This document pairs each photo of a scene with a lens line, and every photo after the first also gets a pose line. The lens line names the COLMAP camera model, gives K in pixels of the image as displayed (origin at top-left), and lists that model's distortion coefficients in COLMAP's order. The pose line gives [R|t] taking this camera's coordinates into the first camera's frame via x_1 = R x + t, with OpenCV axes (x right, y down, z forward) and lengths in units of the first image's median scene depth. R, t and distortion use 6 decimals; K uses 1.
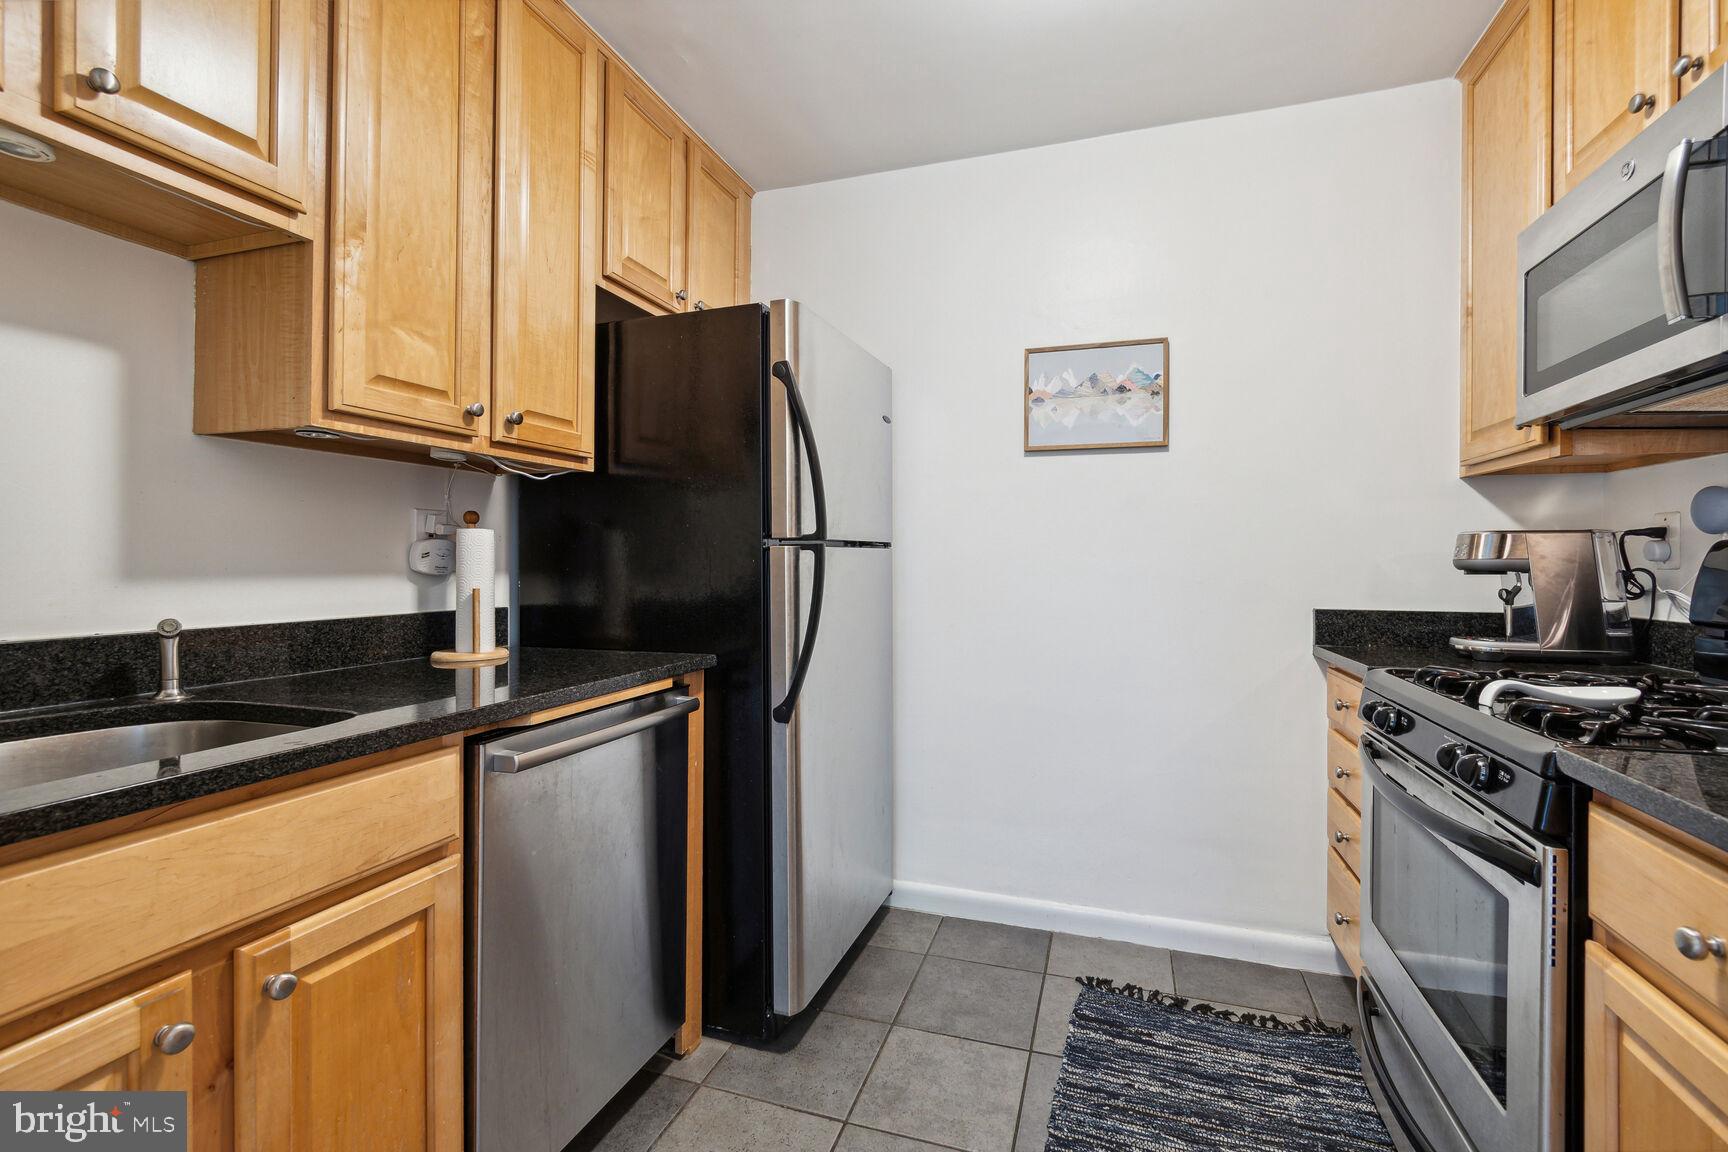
lens RADIAL K [[773.4, 0, 881.9], [0, 773.4, 523.4], [0, 0, 1]] dist [-0.002664, -0.001207]
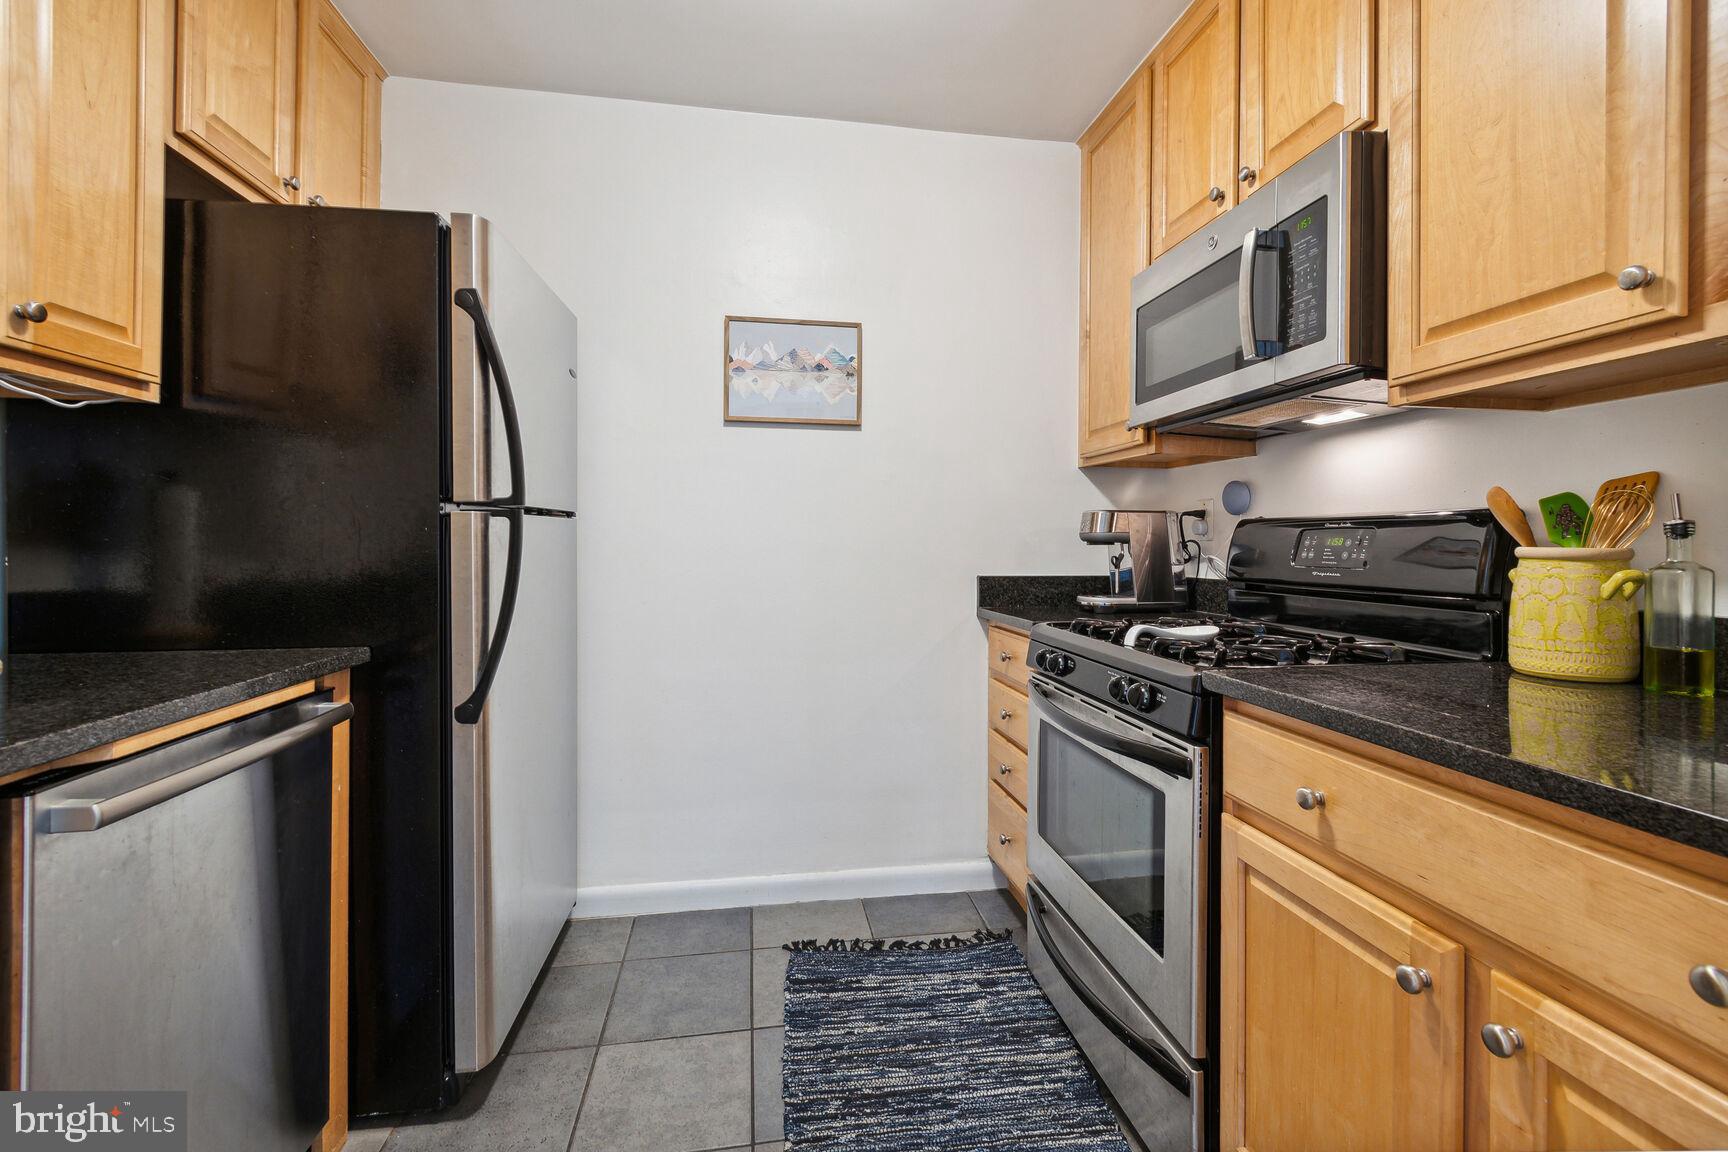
lens RADIAL K [[781.6, 0, 890.9], [0, 781.6, 507.4], [0, 0, 1]] dist [0.003597, -0.007304]
pose [[0.879030, 0.022148, 0.476252, -0.130161], [-0.025270, 0.999681, 0.000152, 0.013932], [-0.476096, -0.012168, 0.879309, 0.046043]]
